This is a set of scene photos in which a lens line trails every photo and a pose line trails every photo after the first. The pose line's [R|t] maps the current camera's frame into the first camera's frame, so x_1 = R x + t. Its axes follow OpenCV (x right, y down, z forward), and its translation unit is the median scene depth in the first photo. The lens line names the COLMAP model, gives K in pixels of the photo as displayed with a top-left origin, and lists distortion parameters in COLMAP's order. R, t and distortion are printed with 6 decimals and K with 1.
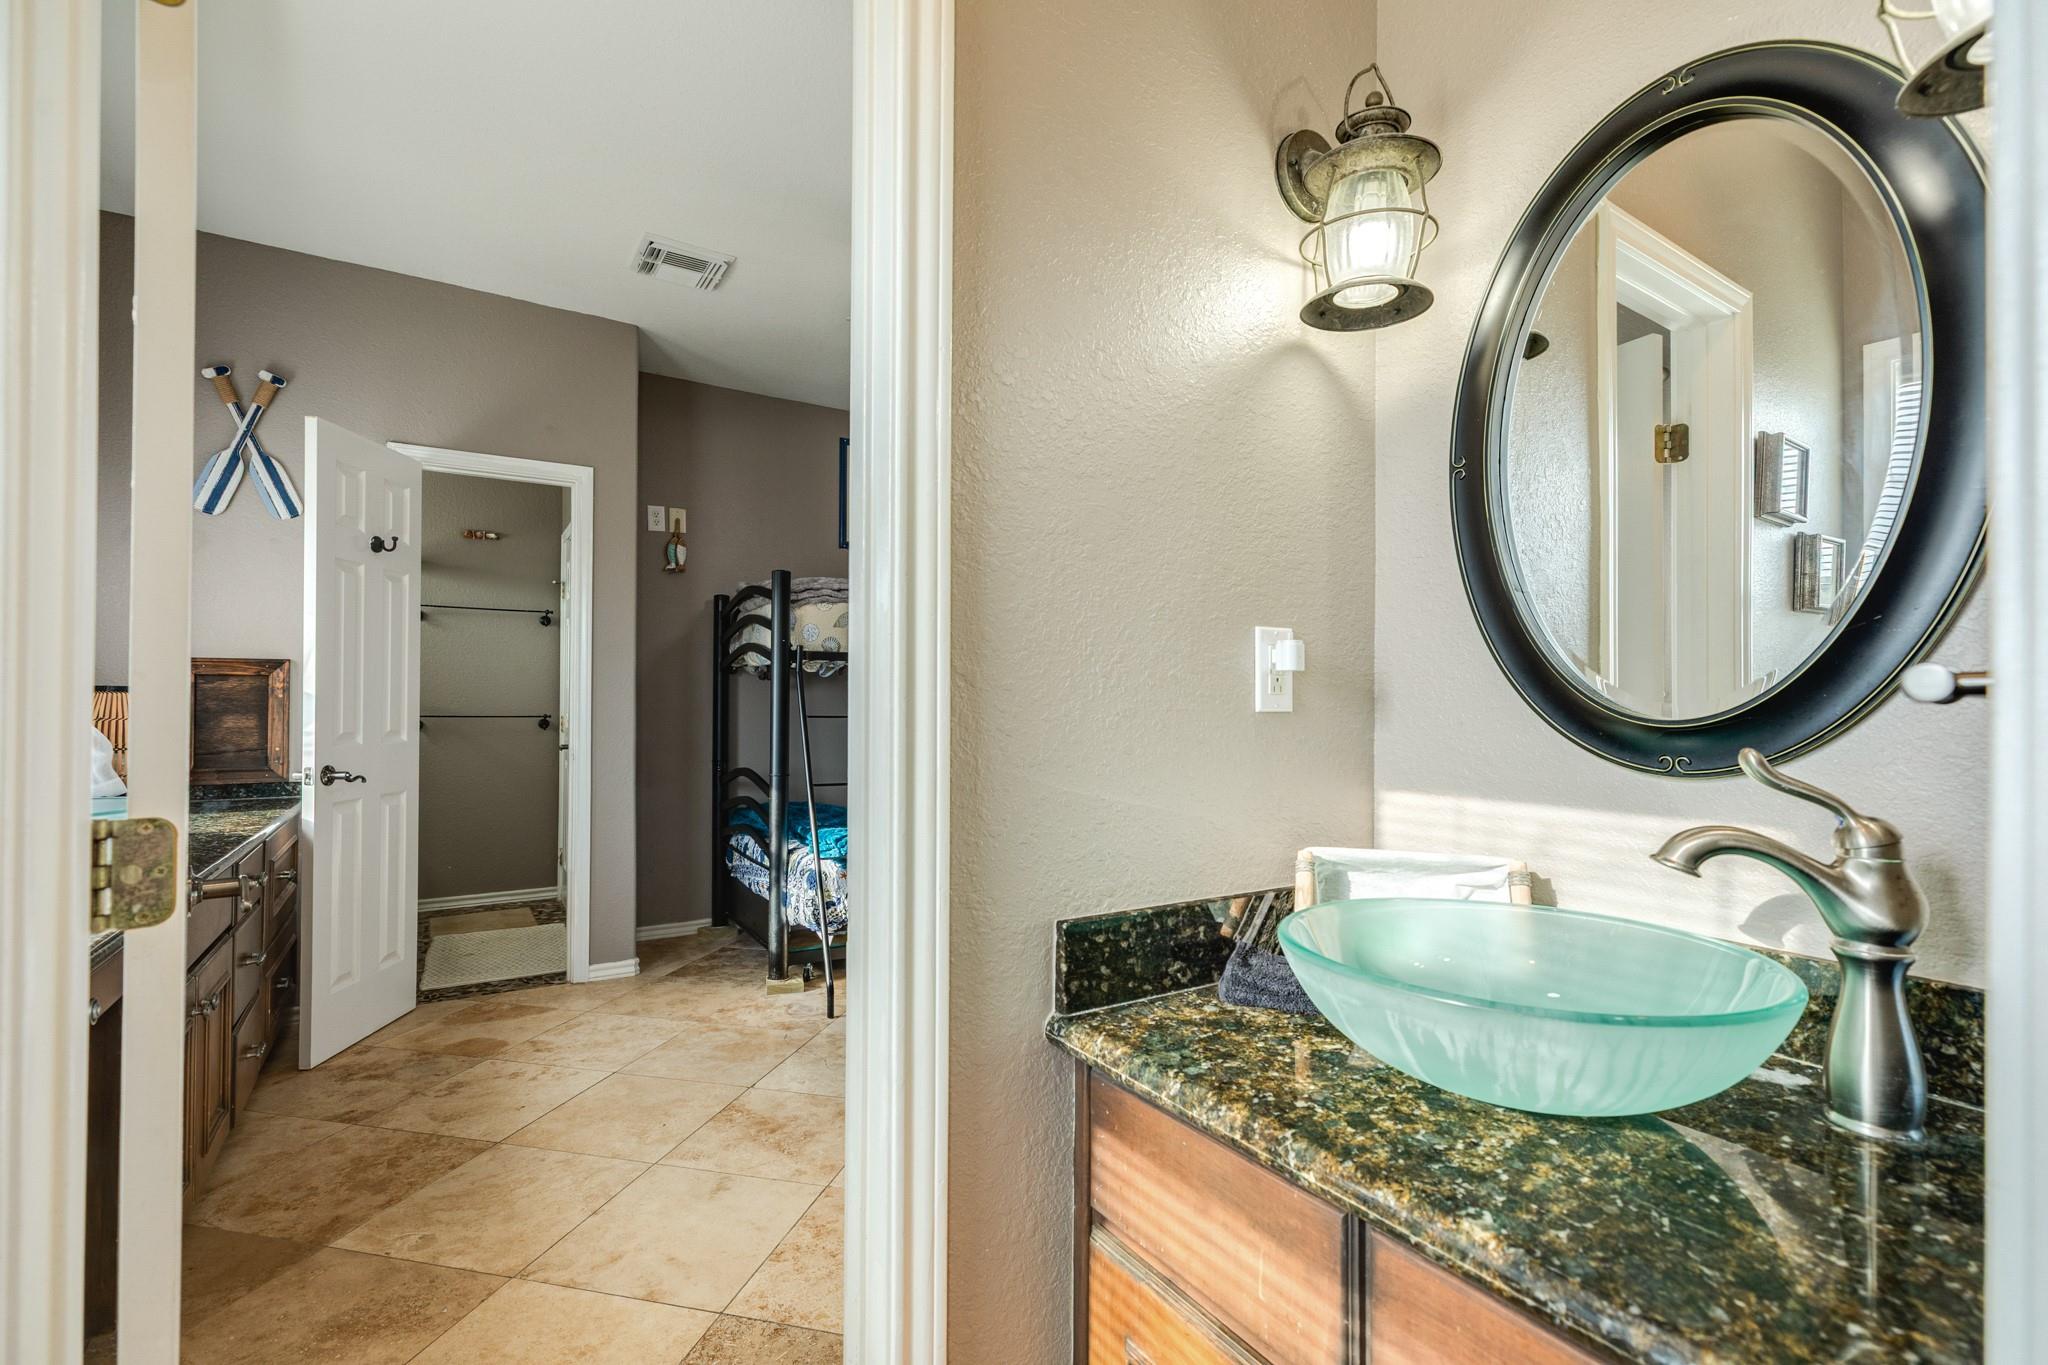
lens RADIAL K [[909.7, 0, 1033.2], [0, 909.7, 691.7], [0, 0, 1]] dist [0.005303, -0.000809]
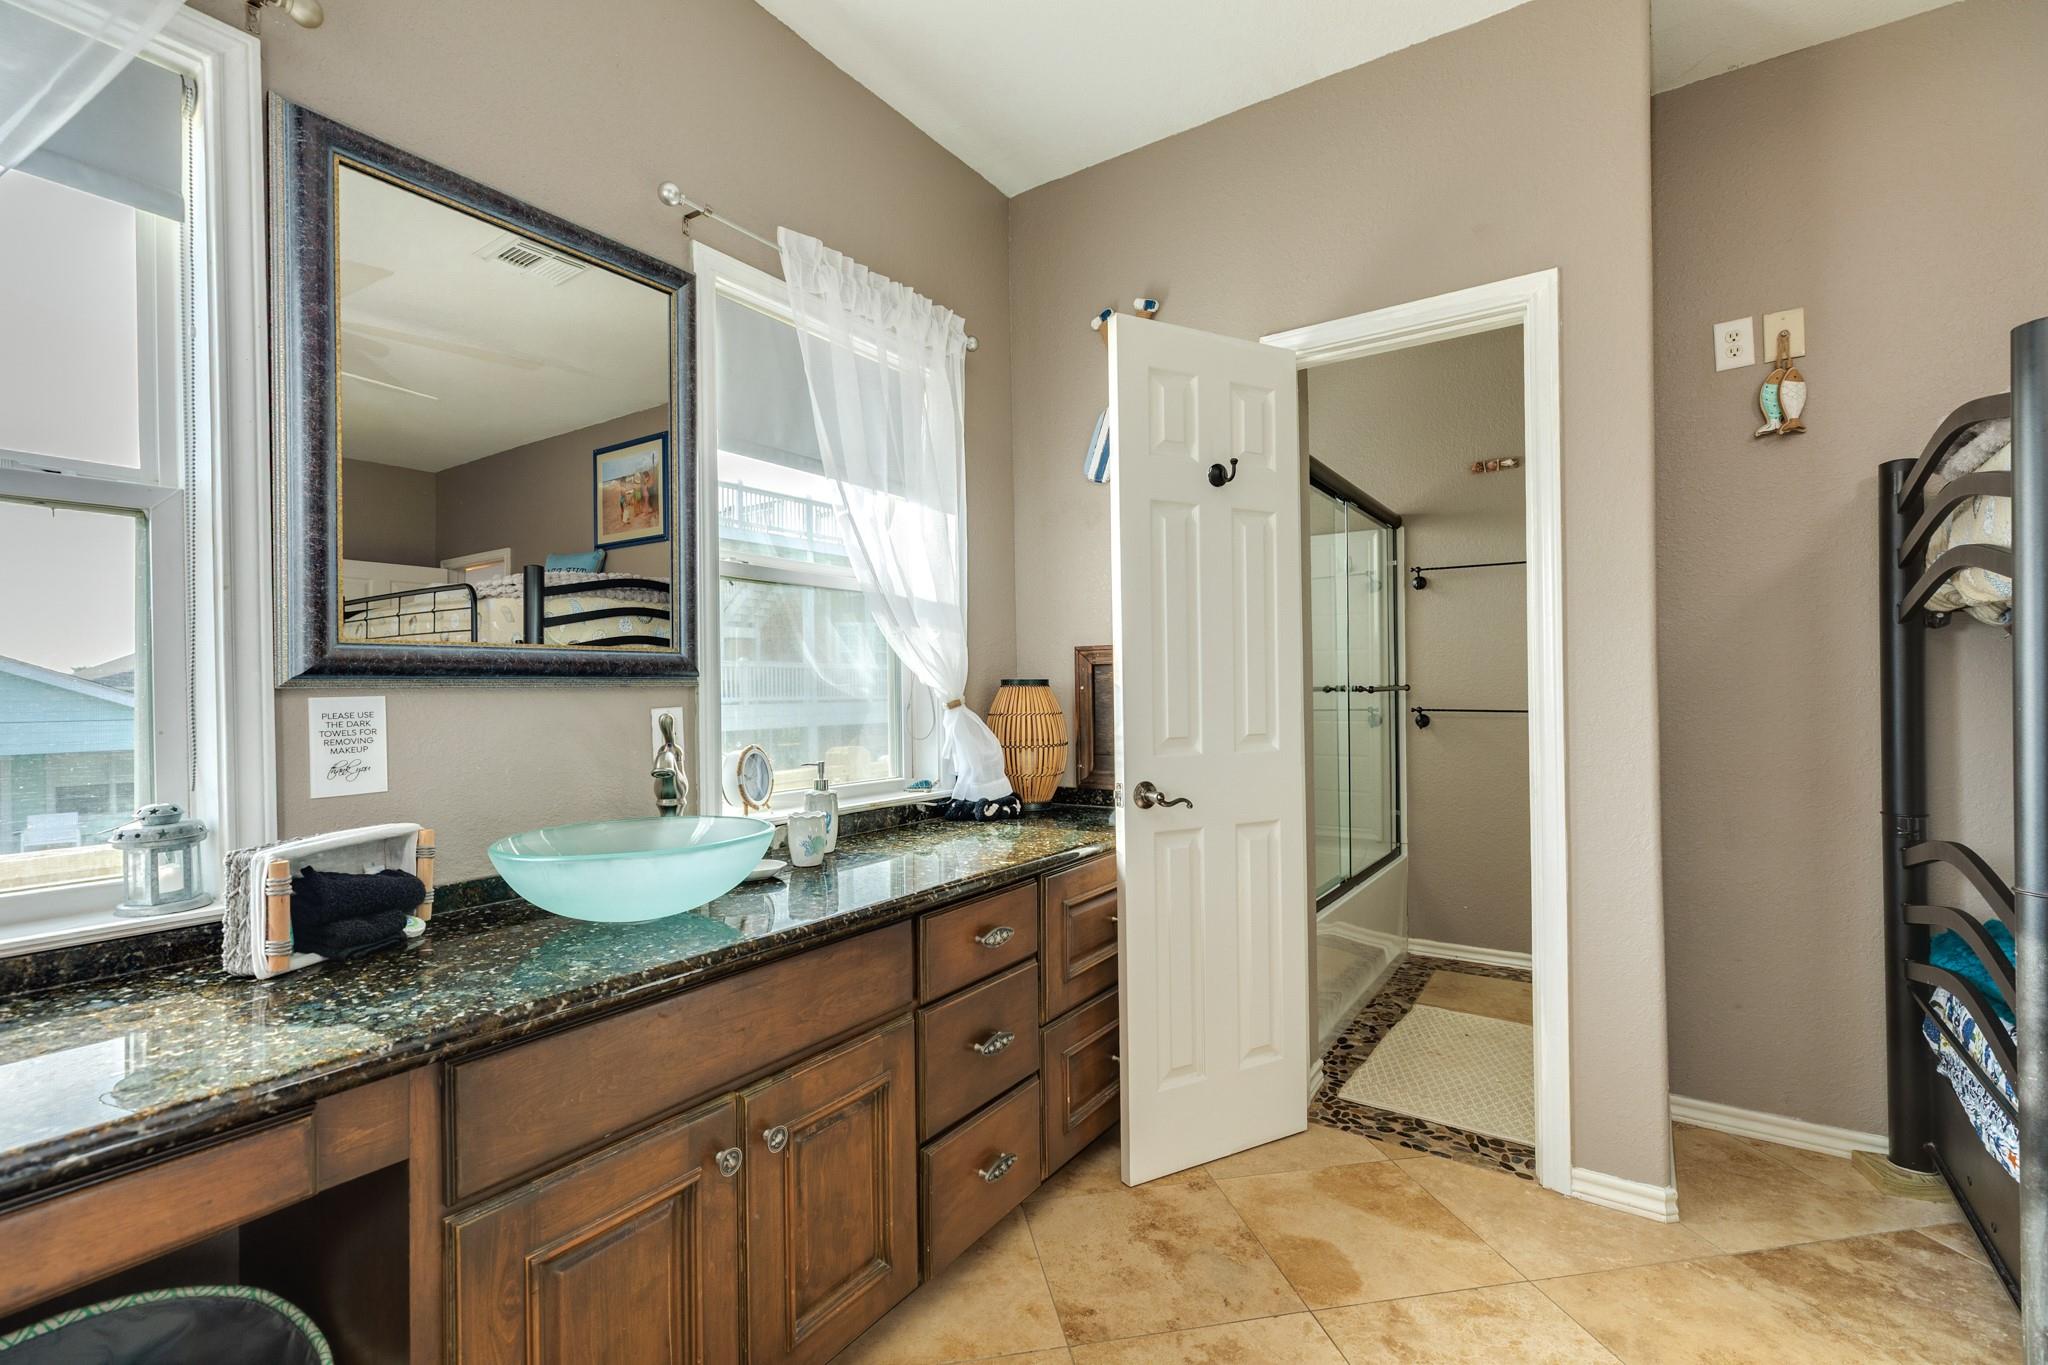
lens RADIAL K [[909.7, 0, 1017.6], [0, 909.7, 687.3], [0, 0, 1]] dist [0.005303, -0.000809]
pose [[0.385192, -0.010886, -0.922772, -0.110914], [0.020346, 0.999788, -0.003302, 0.004040], [0.922612, -0.017503, 0.385332, 0.524675]]
